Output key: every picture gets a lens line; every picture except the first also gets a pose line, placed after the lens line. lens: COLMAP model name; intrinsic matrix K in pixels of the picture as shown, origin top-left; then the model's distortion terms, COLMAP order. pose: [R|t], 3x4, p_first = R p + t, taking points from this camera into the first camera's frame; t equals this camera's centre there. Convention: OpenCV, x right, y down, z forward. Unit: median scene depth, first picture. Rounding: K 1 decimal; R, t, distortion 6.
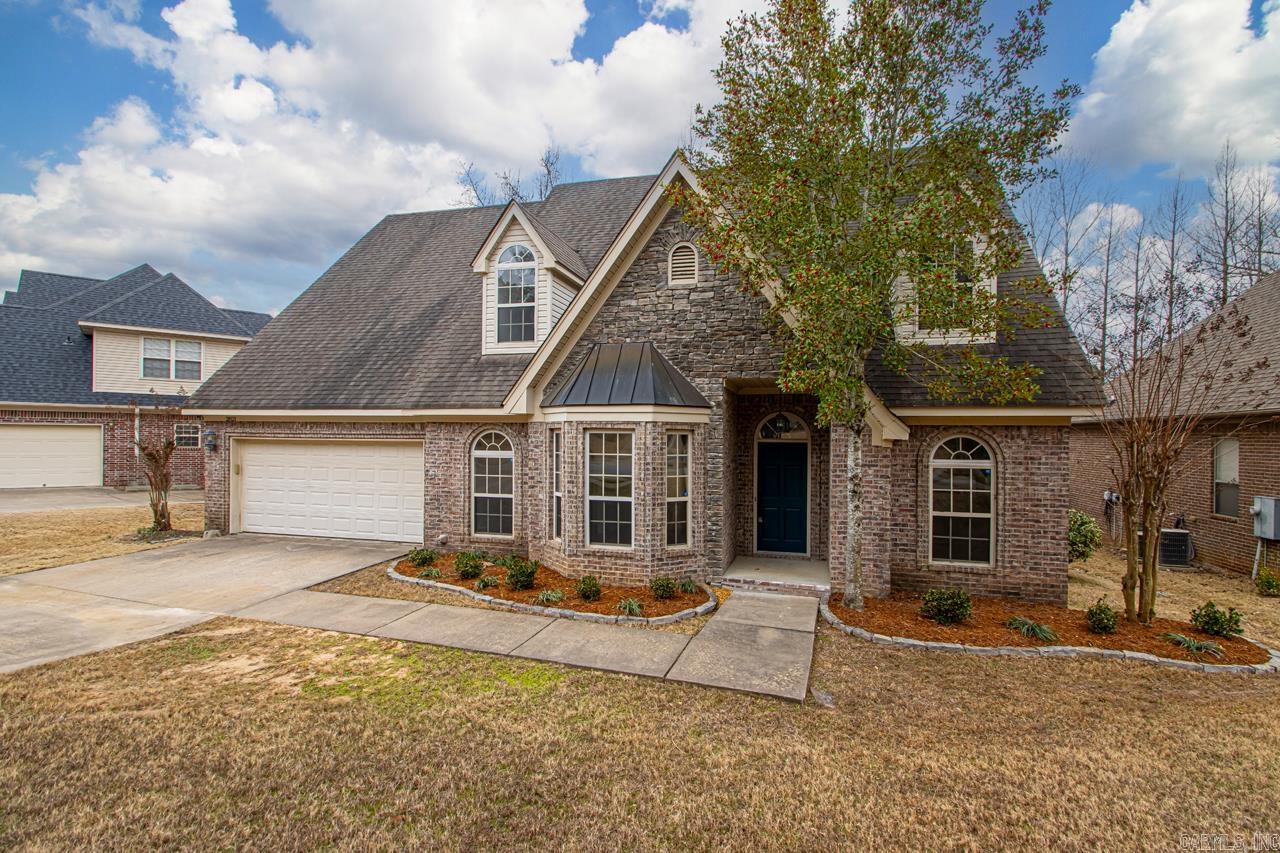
lens RADIAL K [[593.8, 0, 651.2], [0, 593.8, 430.1], [0, 0, 1]] dist [0.002054, 0.000073]
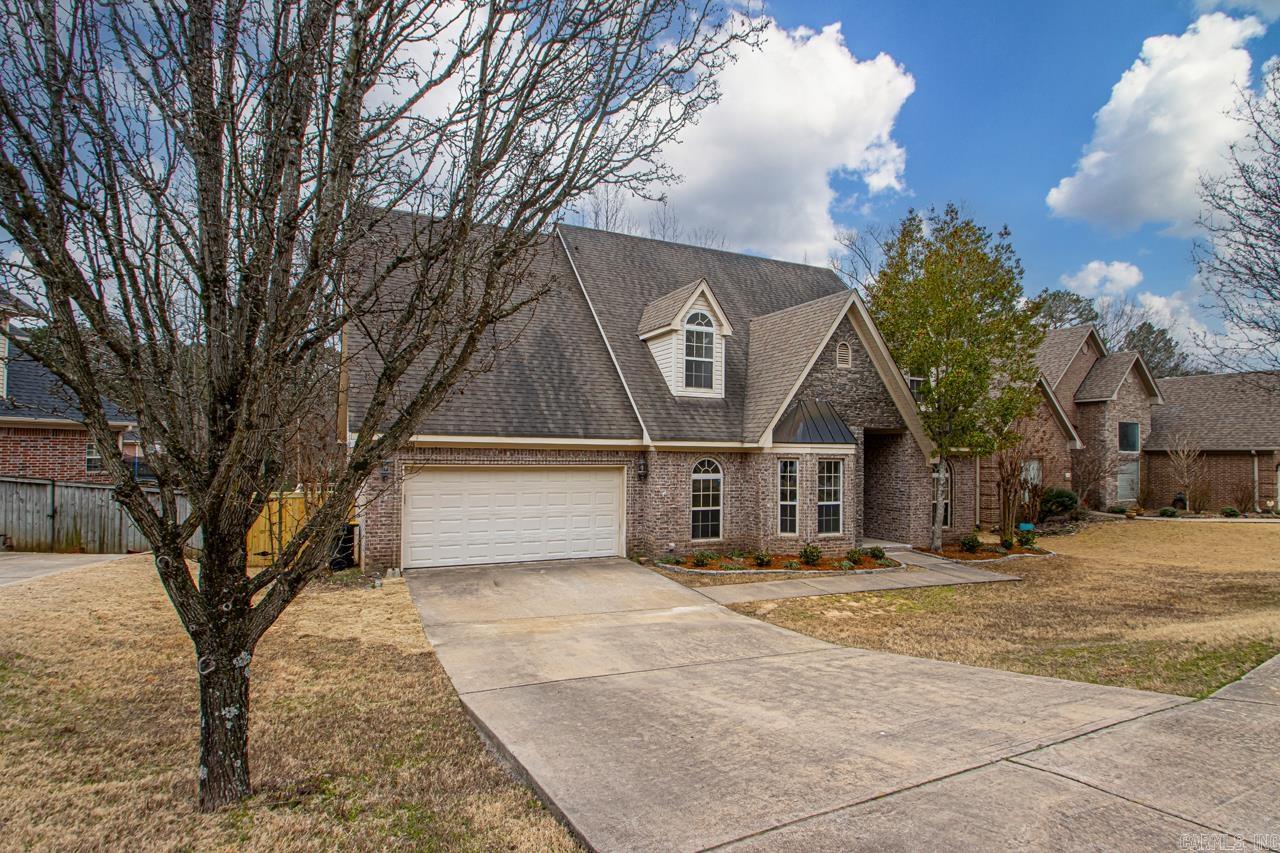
lens RADIAL K [[660.5, 0, 640.0], [0, 660.5, 426.5], [0, 0, 1]] dist [-0.003175, -0.000224]
pose [[0.760804, 0.023960, 0.648540, -1.562884], [-0.011517, 0.999659, -0.023421, -0.038691], [-0.648880, 0.010350, 0.760820, 0.001659]]
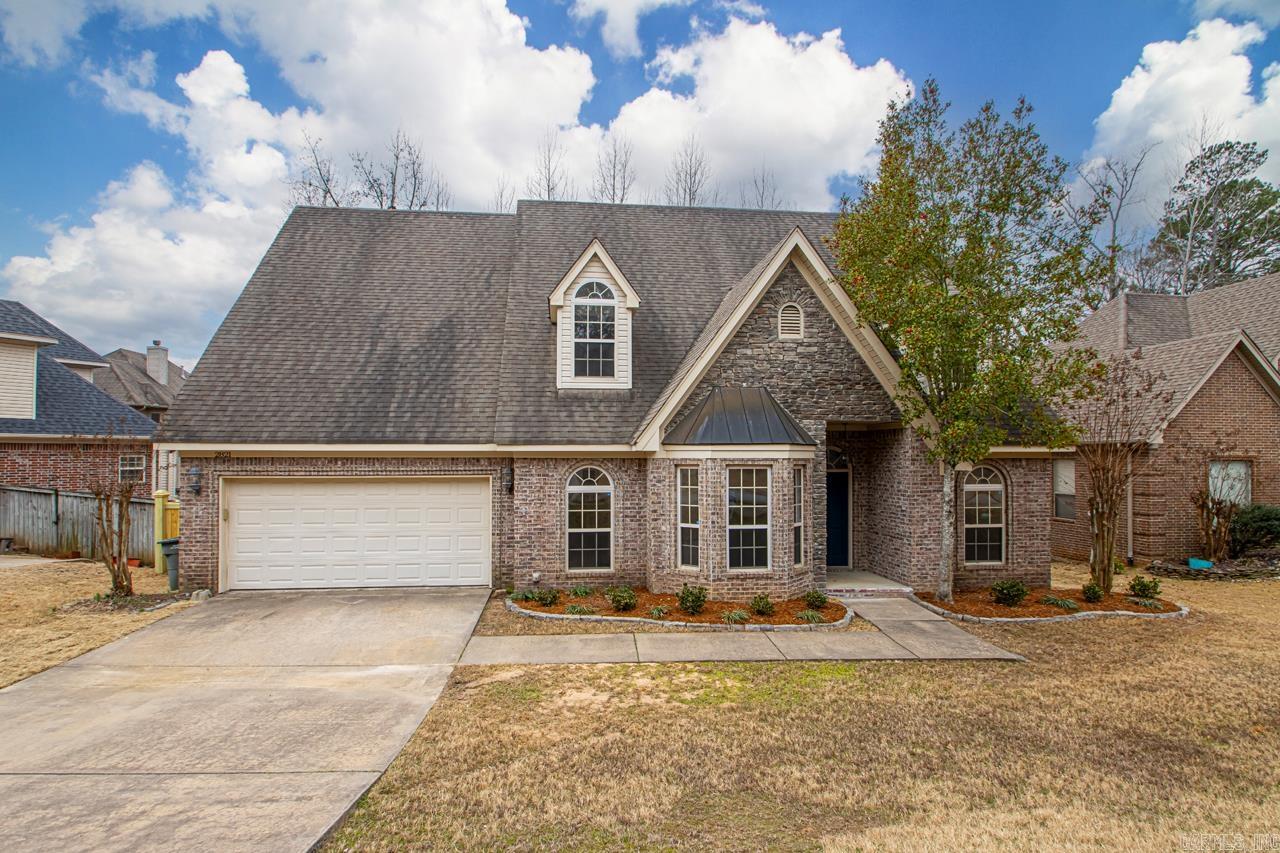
lens RADIAL K [[674.3, 0, 634.1], [0, 674.3, 437.8], [0, 0, 1]] dist [-0.003427, -0.001077]
pose [[0.933395, -0.000823, 0.358851, -0.724140], [0.005880, 0.999898, -0.013003, -0.037758], [-0.358803, 0.014247, 0.933304, -0.117072]]
